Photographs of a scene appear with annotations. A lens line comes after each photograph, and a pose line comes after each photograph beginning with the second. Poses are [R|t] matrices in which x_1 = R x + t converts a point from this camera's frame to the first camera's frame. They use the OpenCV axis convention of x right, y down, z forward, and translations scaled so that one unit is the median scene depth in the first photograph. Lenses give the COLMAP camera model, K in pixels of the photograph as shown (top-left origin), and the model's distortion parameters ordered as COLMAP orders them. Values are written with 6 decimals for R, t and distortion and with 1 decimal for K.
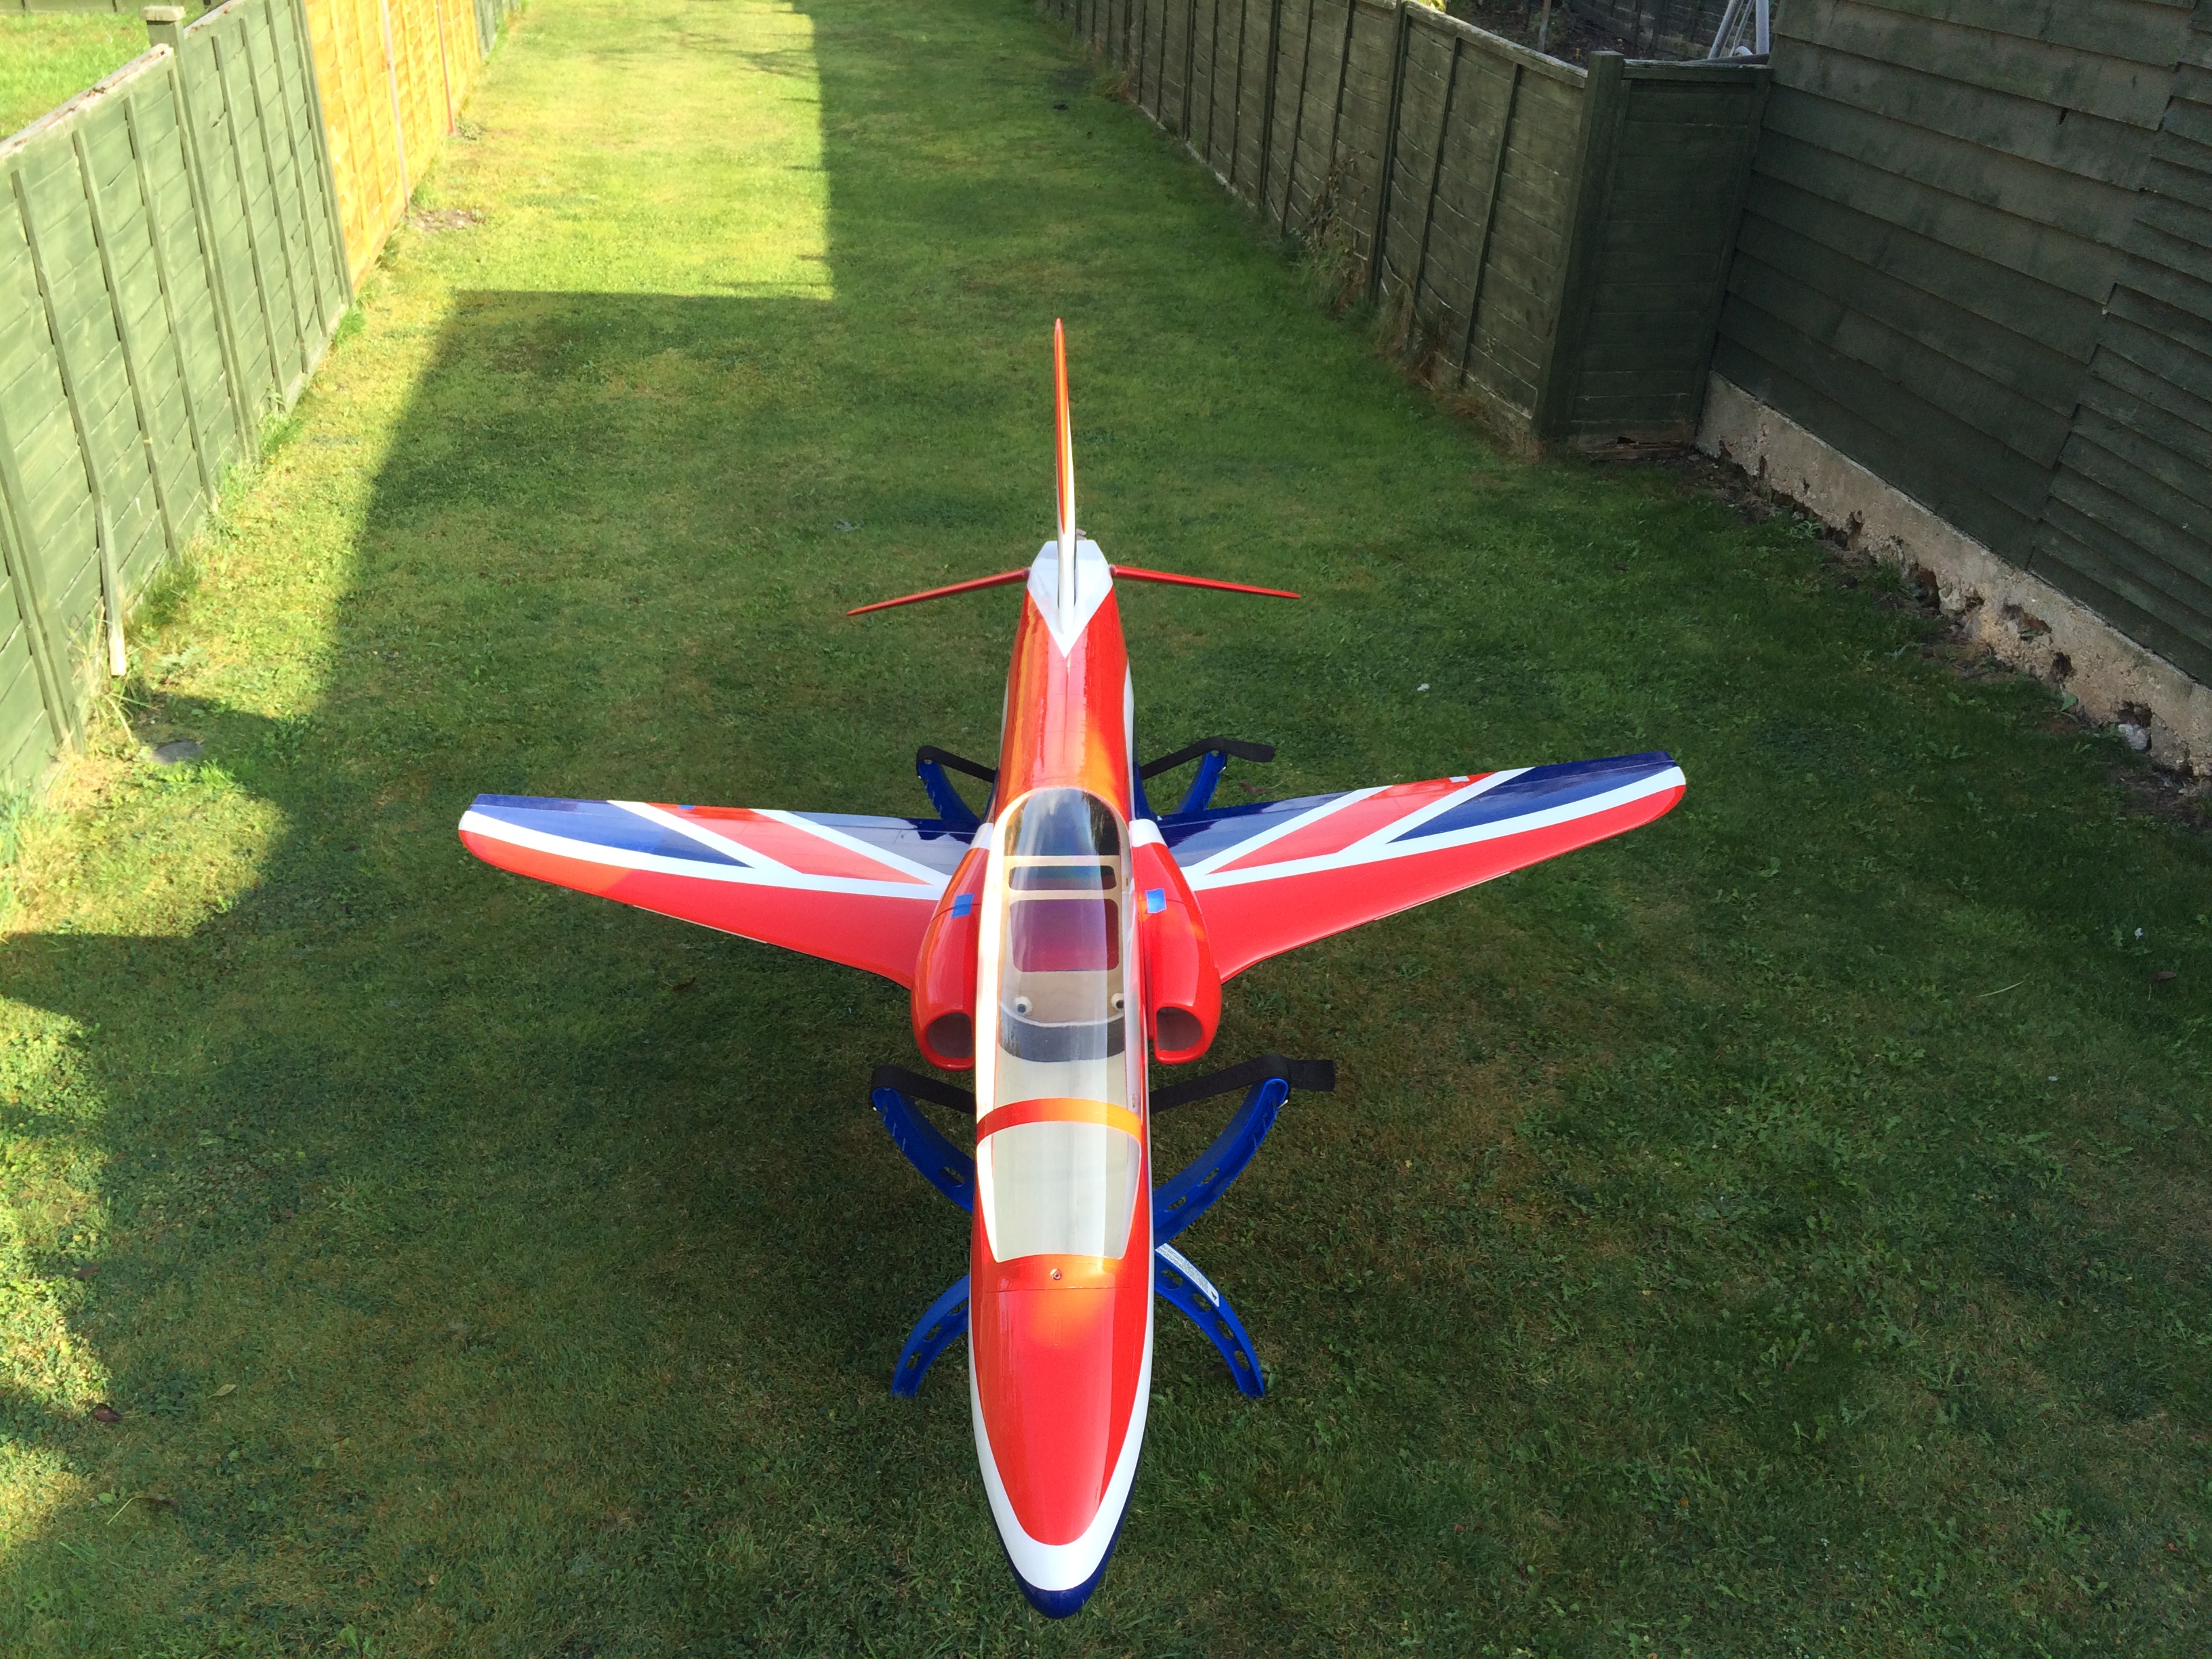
lens RADIAL K [[1879.5, 0, 1106.0], [0, 1879.5, 829.5], [0, 0, 1]] dist [0.096805, -0.121885]
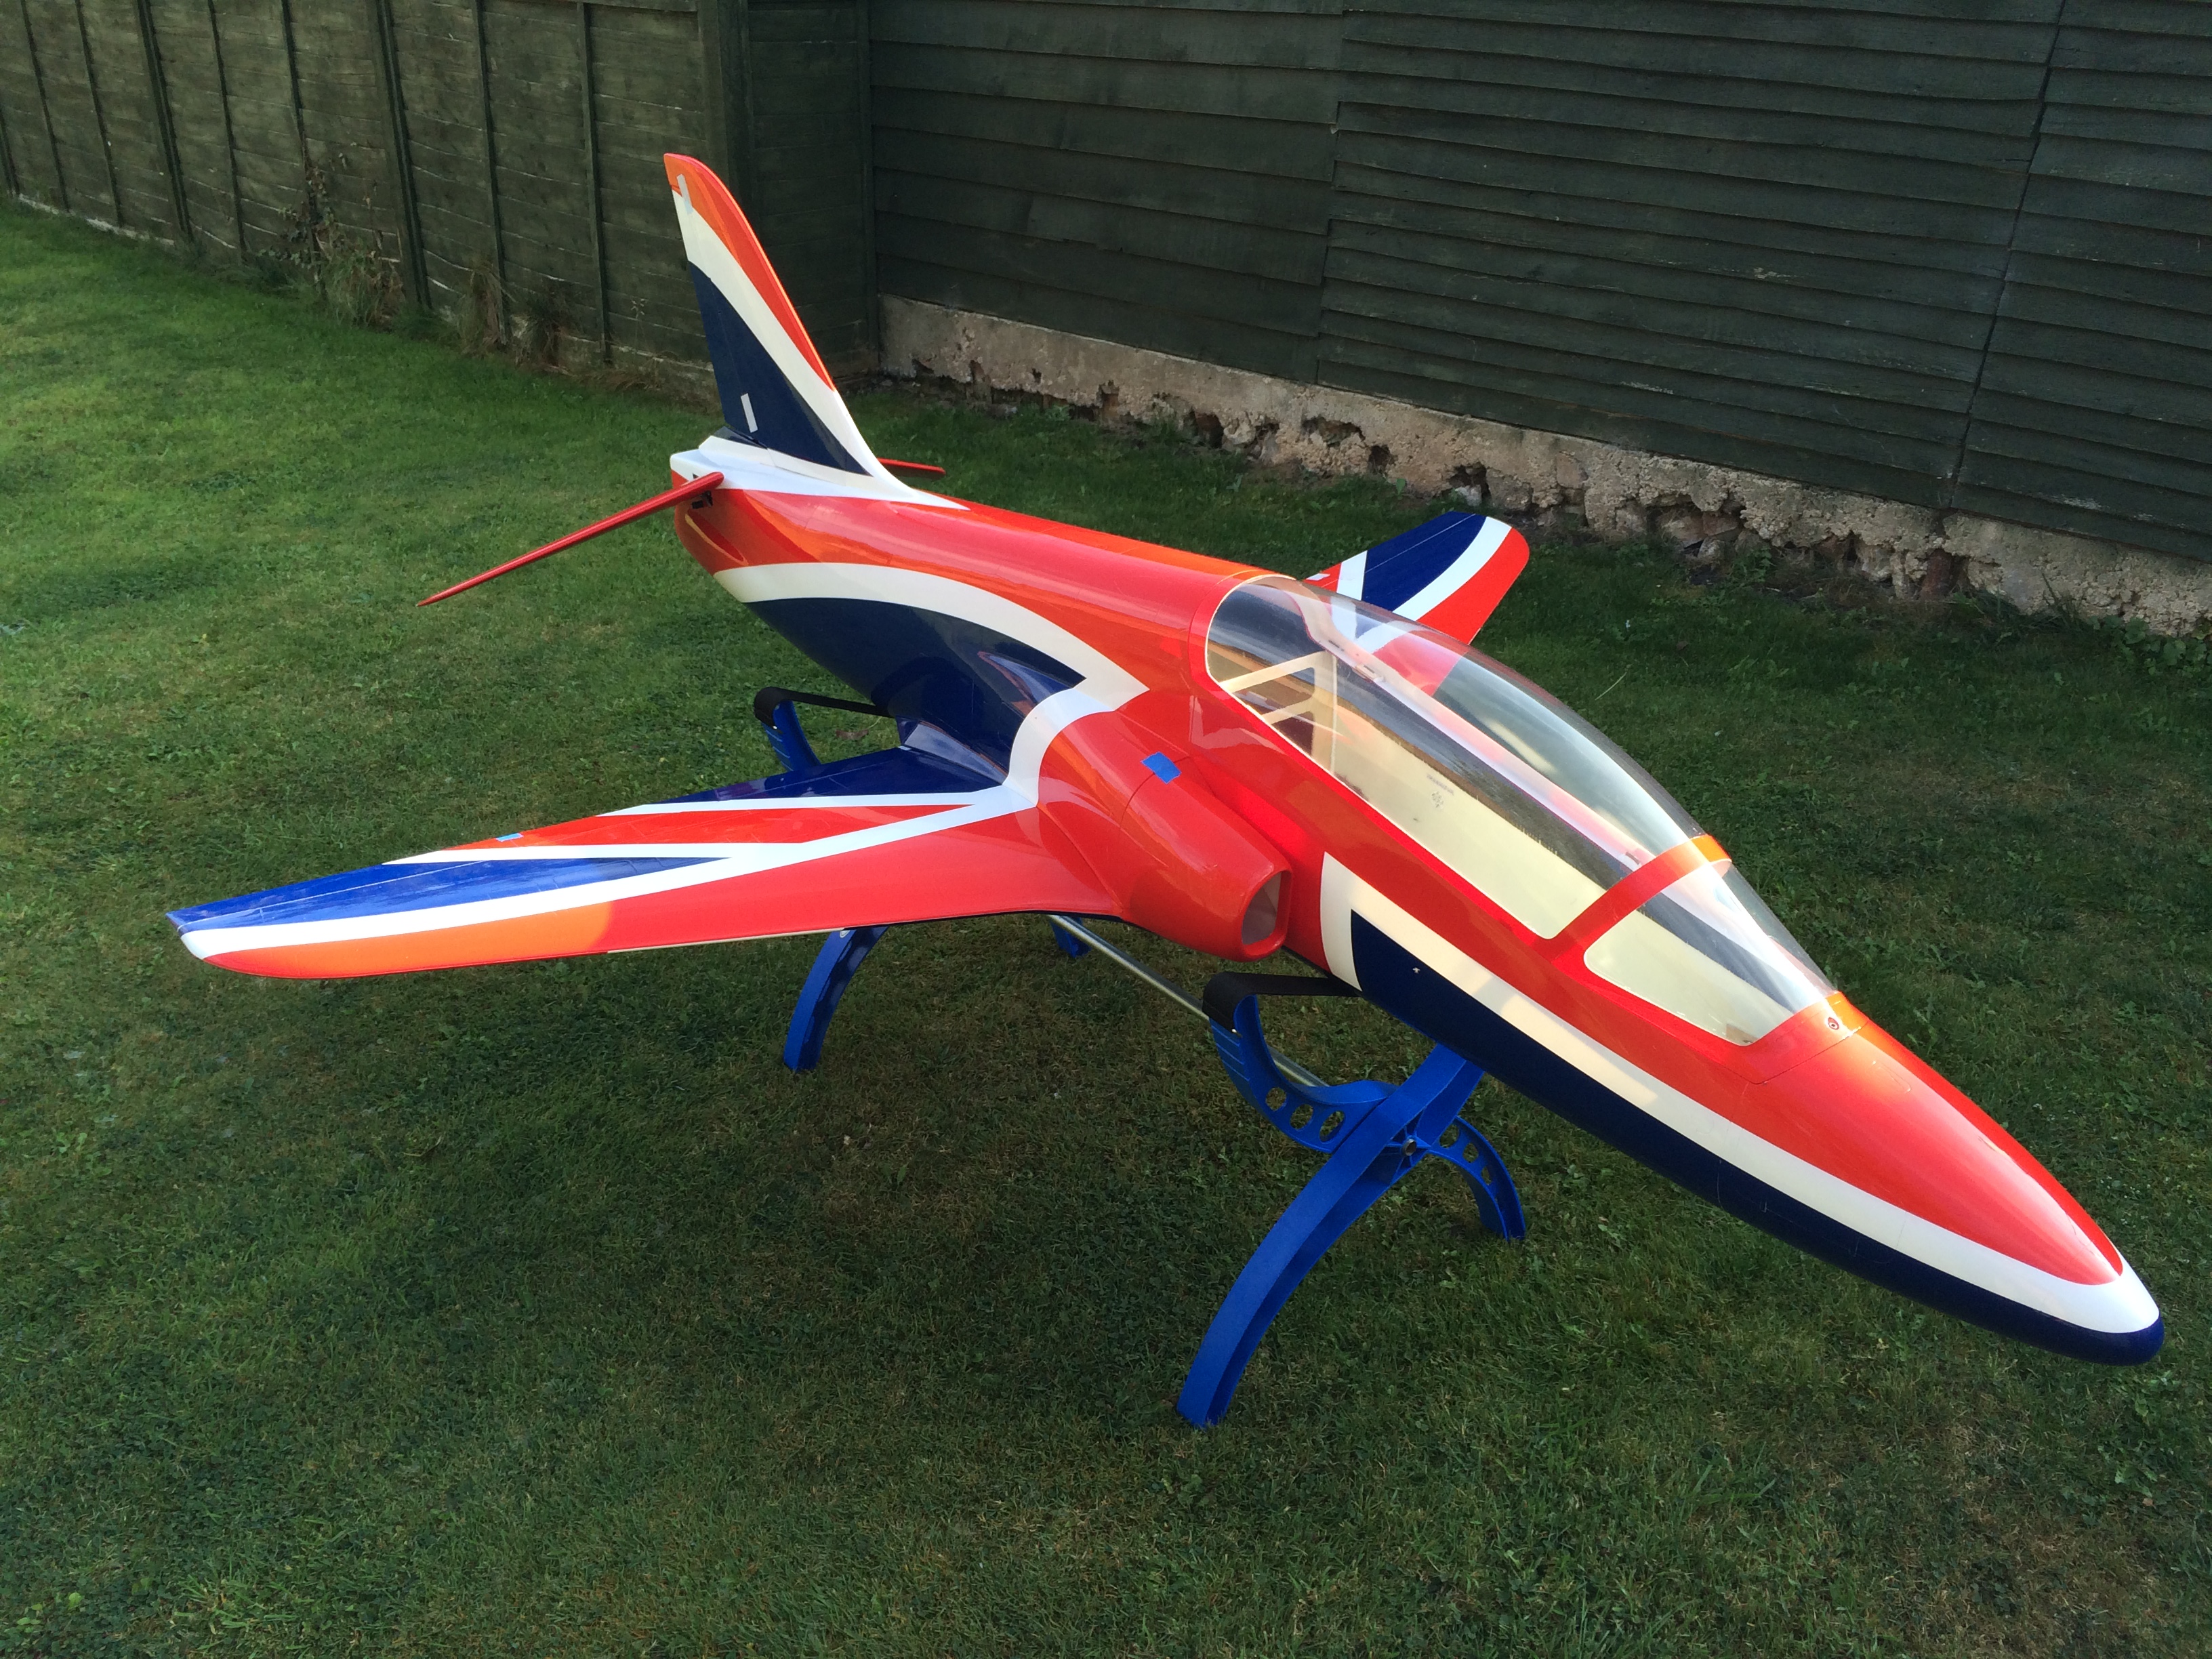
lens RADIAL K [[1879.5, 0, 1106.0], [0, 1879.5, 829.5], [0, 0, 1]] dist [0.096805, -0.121885]
pose [[0.795434, -0.294452, 0.529700, -0.245238], [0.312273, 0.948210, 0.058165, 0.005235], [-0.519394, 0.119145, 0.846188, 0.167752]]
